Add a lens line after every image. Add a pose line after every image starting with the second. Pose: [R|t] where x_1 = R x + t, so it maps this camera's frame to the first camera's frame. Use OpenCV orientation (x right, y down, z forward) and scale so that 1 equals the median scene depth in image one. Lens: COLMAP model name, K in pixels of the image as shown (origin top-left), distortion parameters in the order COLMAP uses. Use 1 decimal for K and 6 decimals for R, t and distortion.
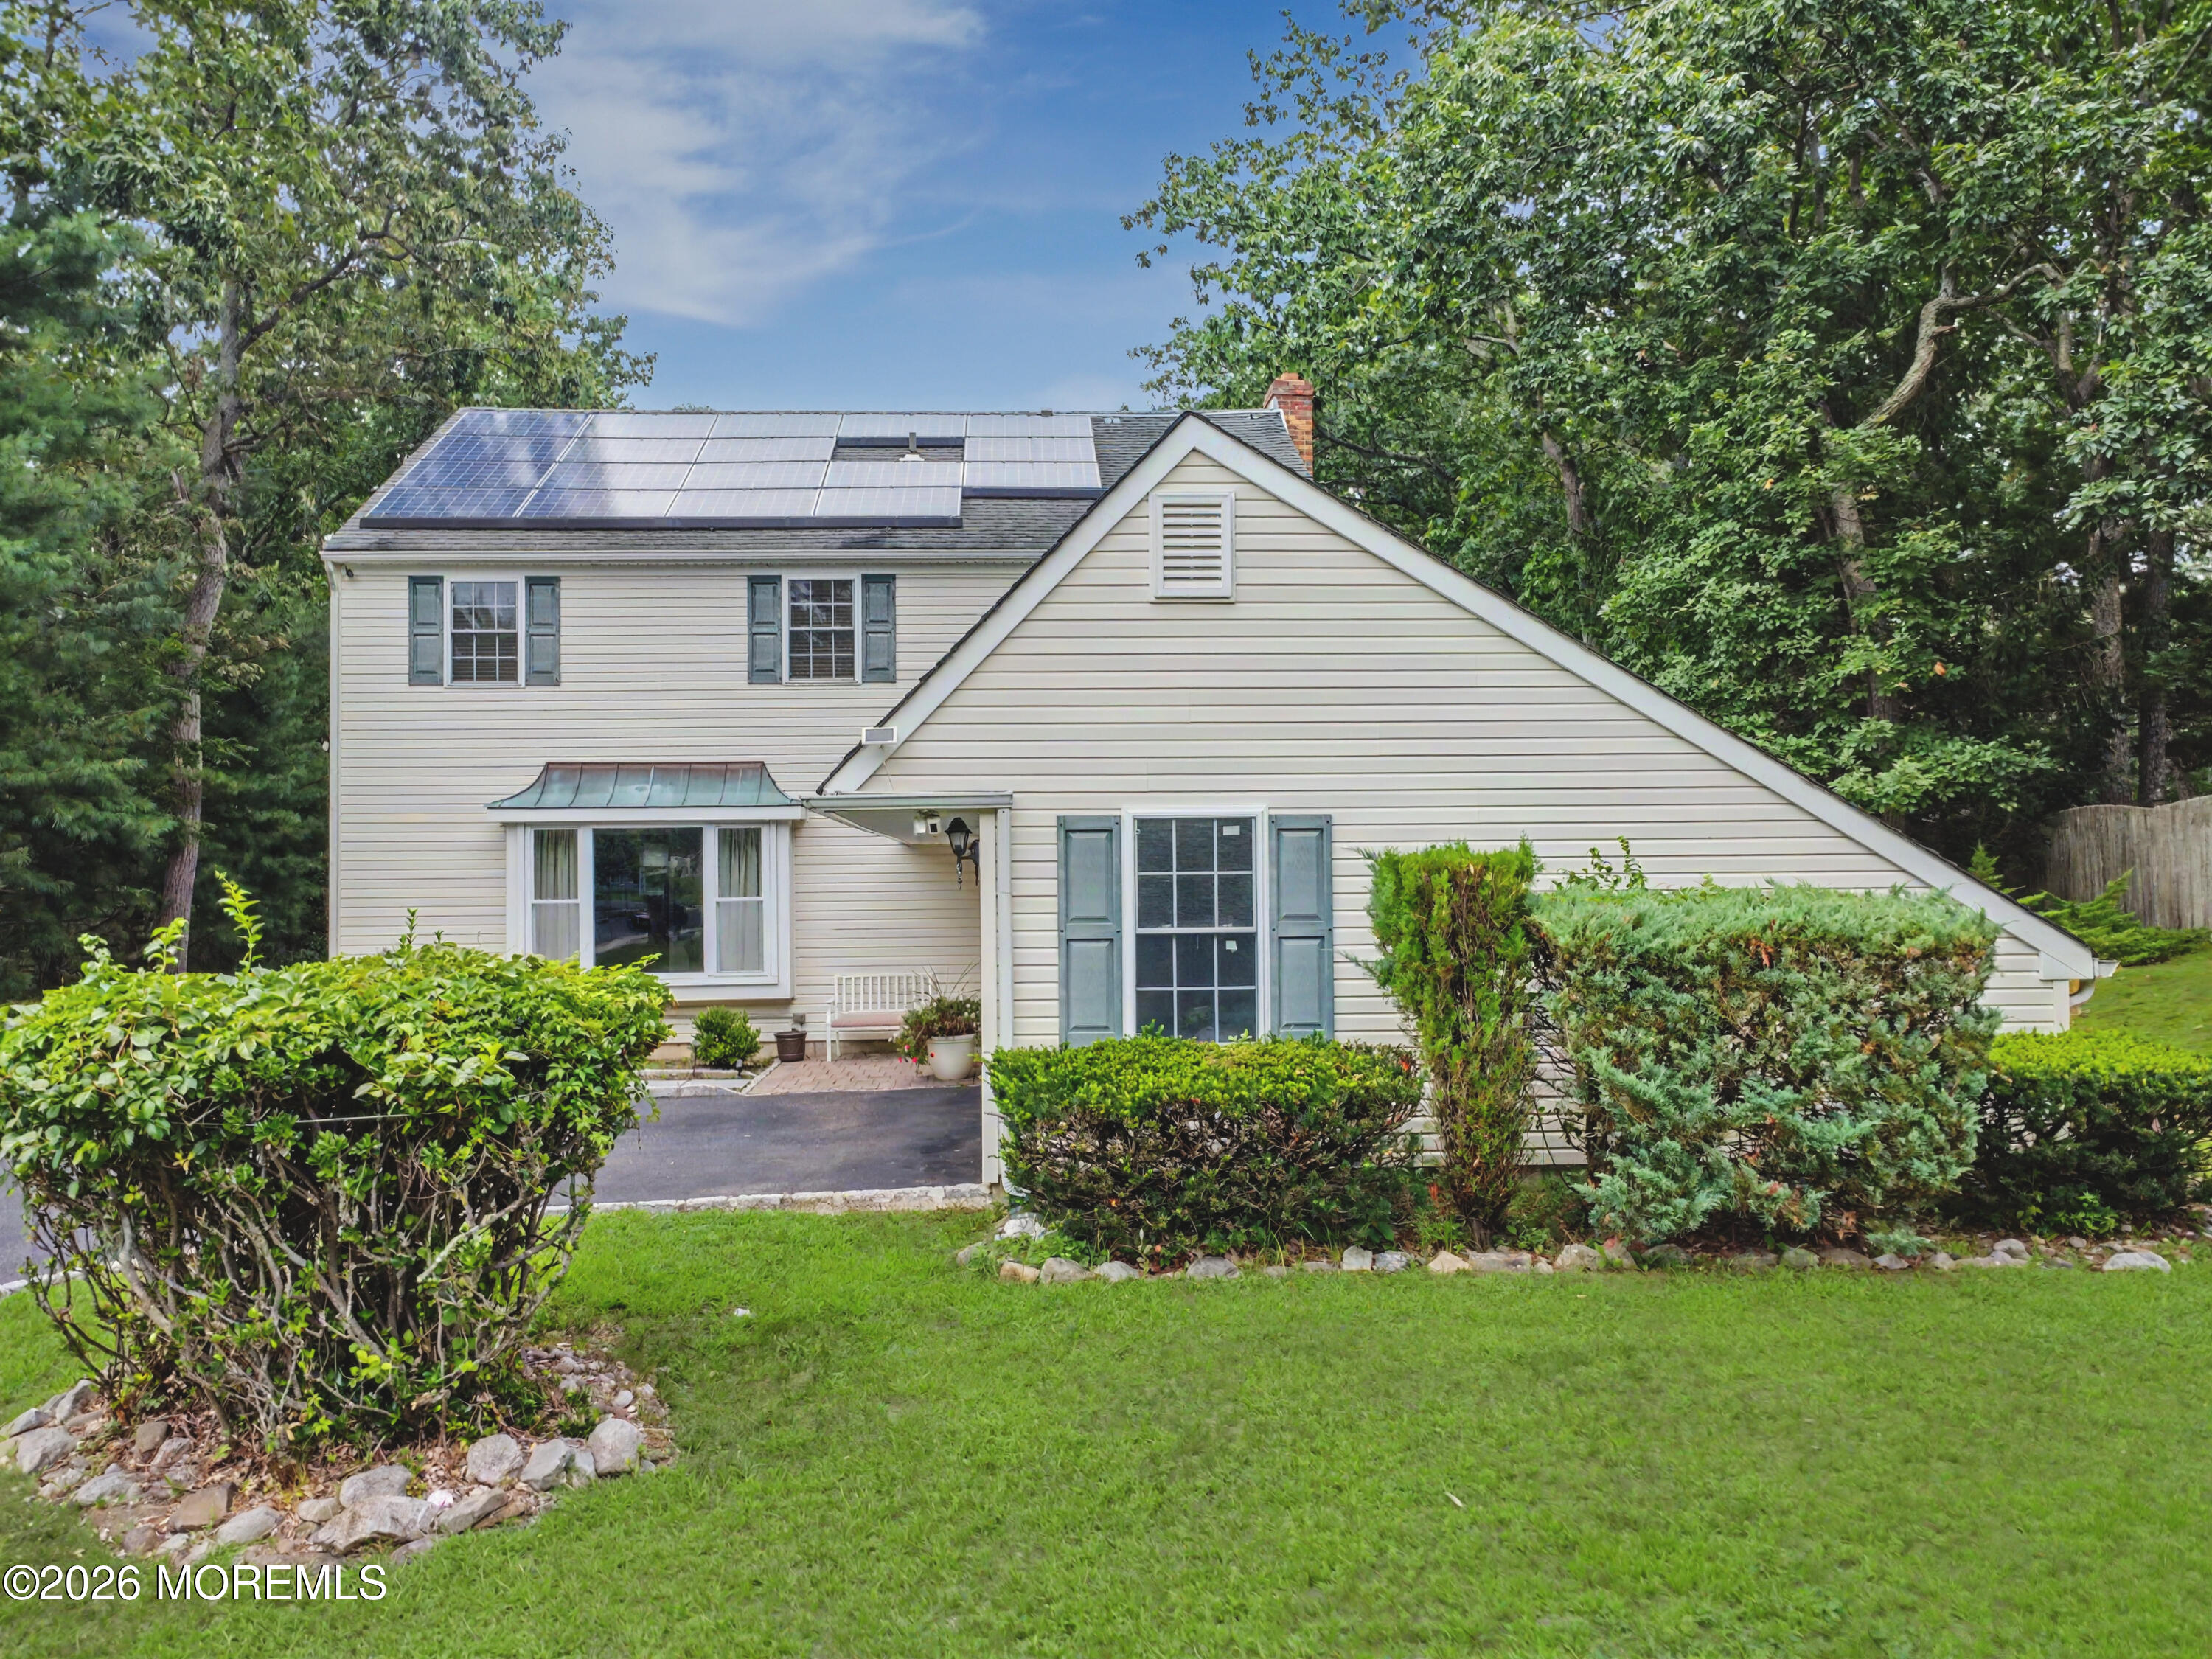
lens RADIAL K [[1691.9, 0, 1106.0], [0, 1691.9, 829.5], [0, 0, 1]] dist [0.005695, 0.001298]
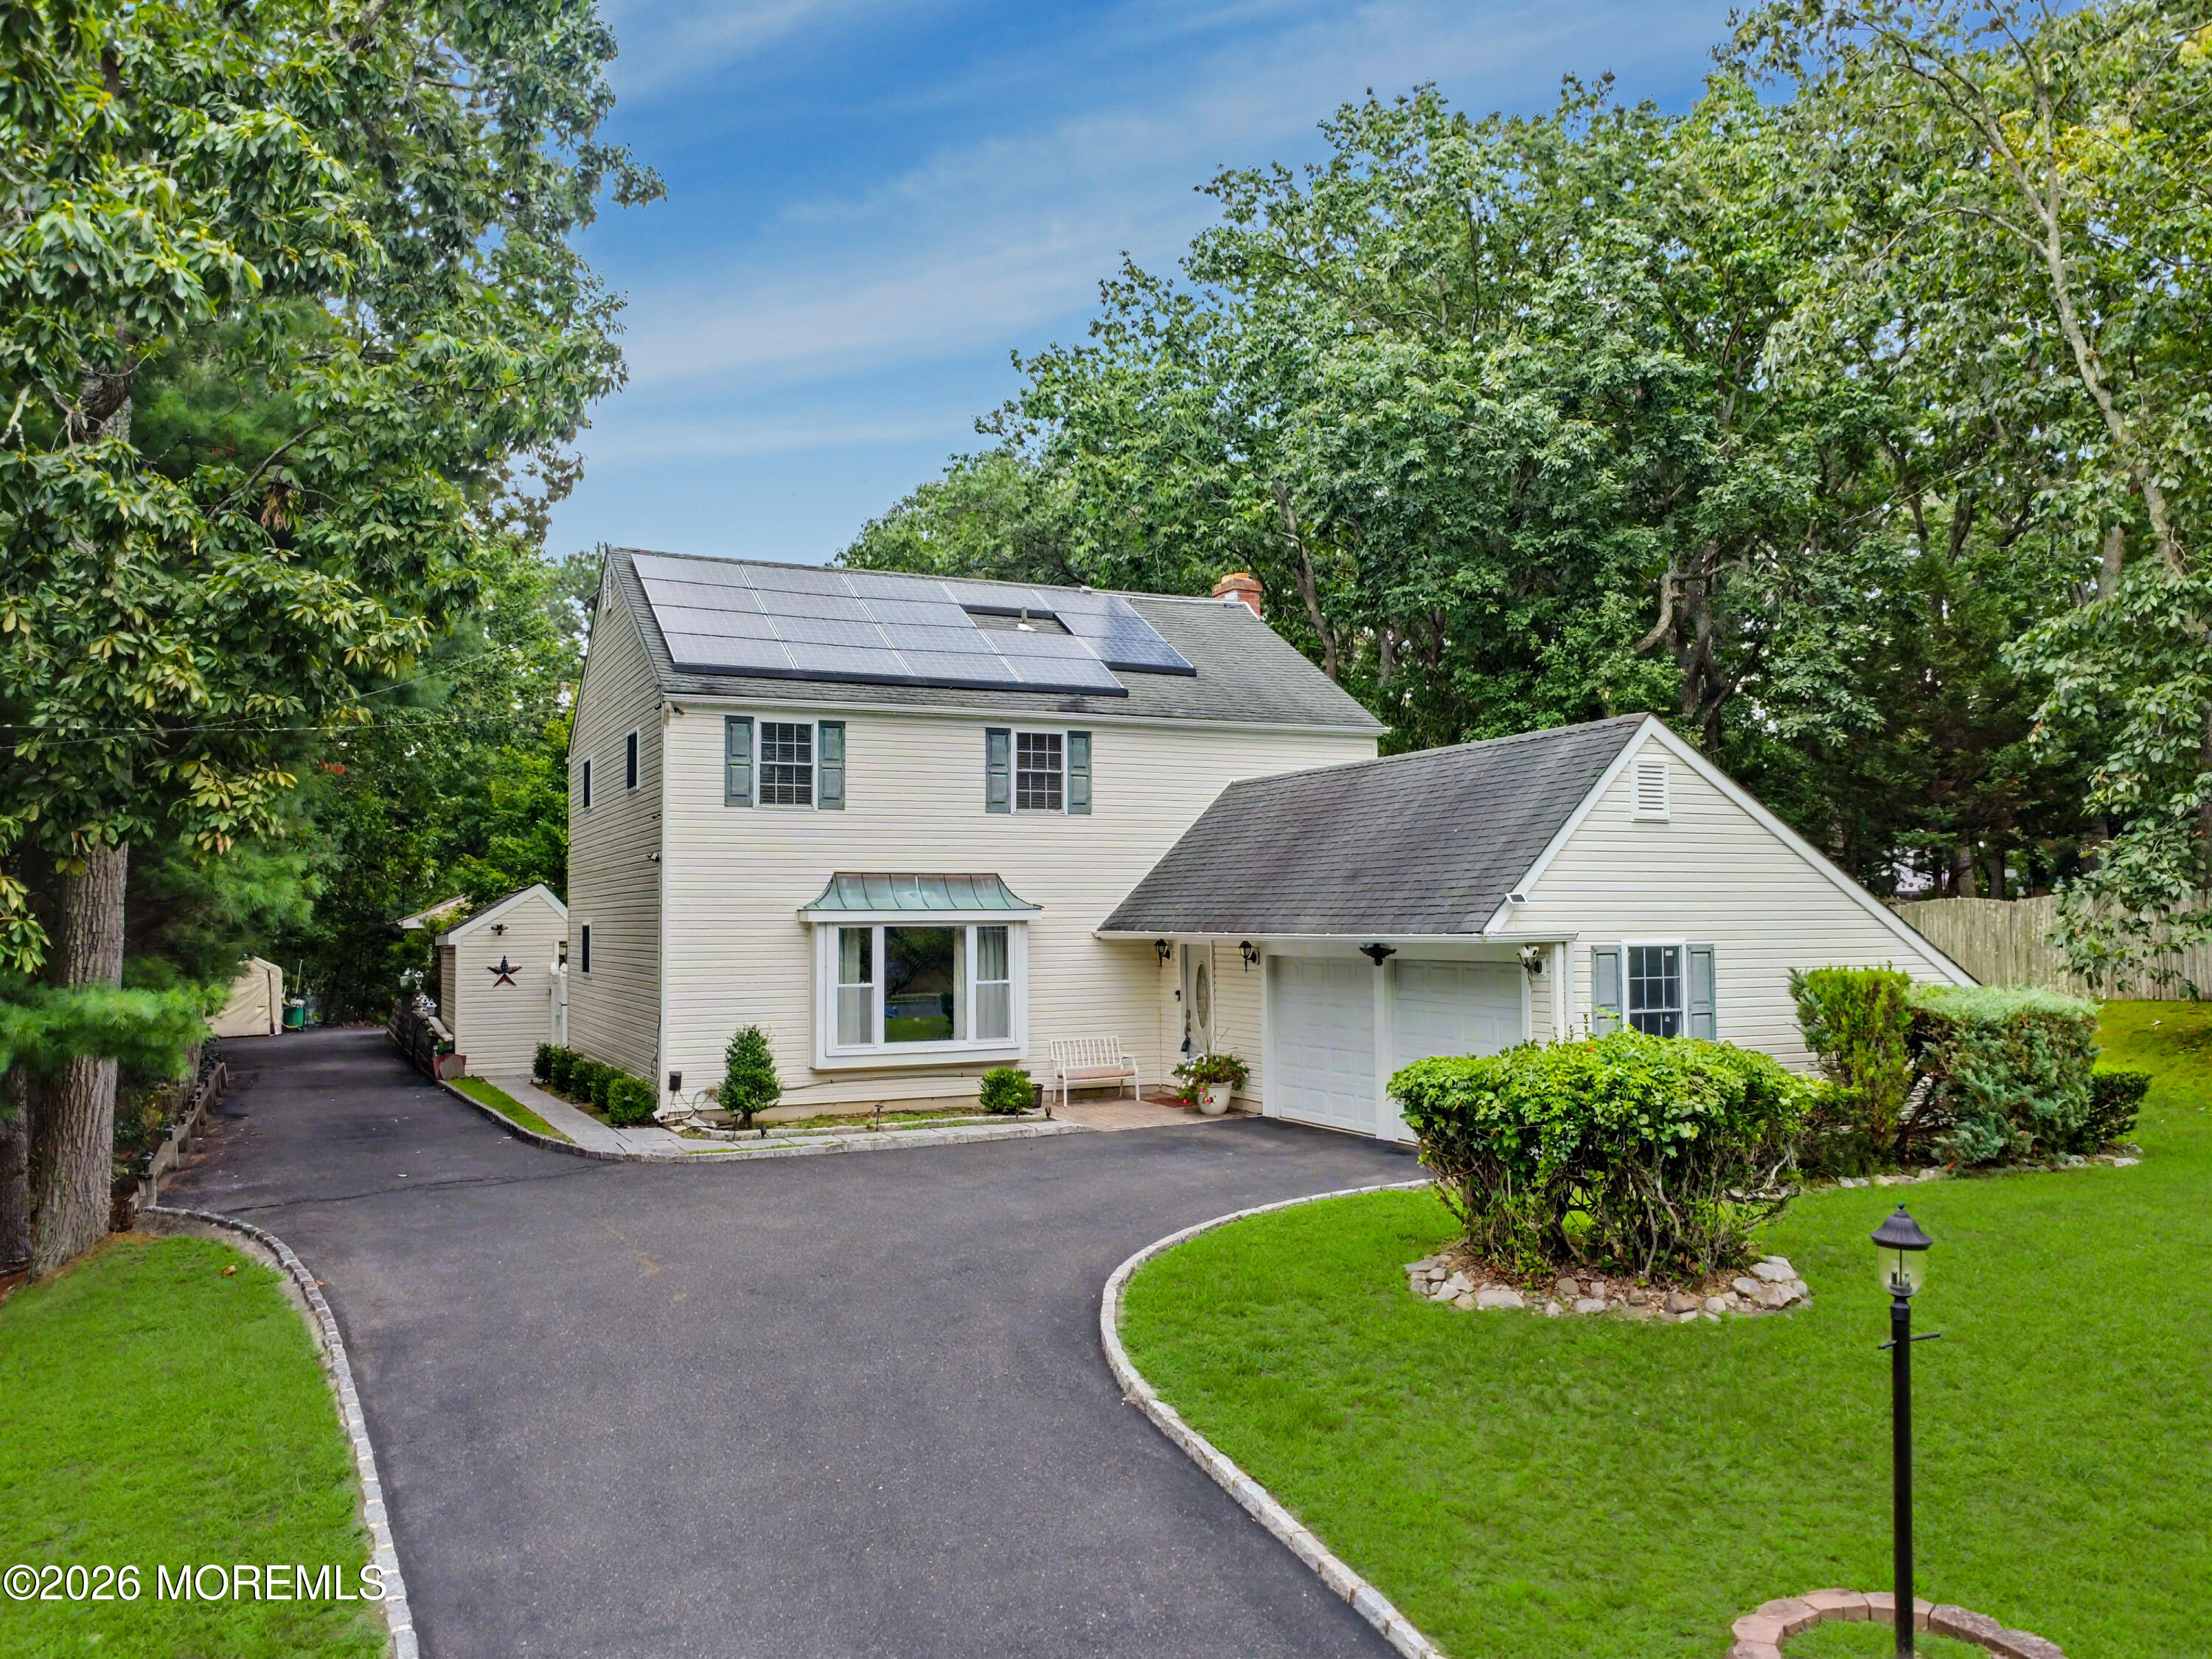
lens RADIAL K [[1691.9, 0, 1106.0], [0, 1691.9, 829.5], [0, 0, 1]] dist [0.005695, 0.001298]
pose [[0.919384, 0.024062, 0.392625, -0.640762], [-0.014158, 0.999505, -0.028104, -0.038915], [-0.393107, 0.020279, 0.919269, -0.213980]]
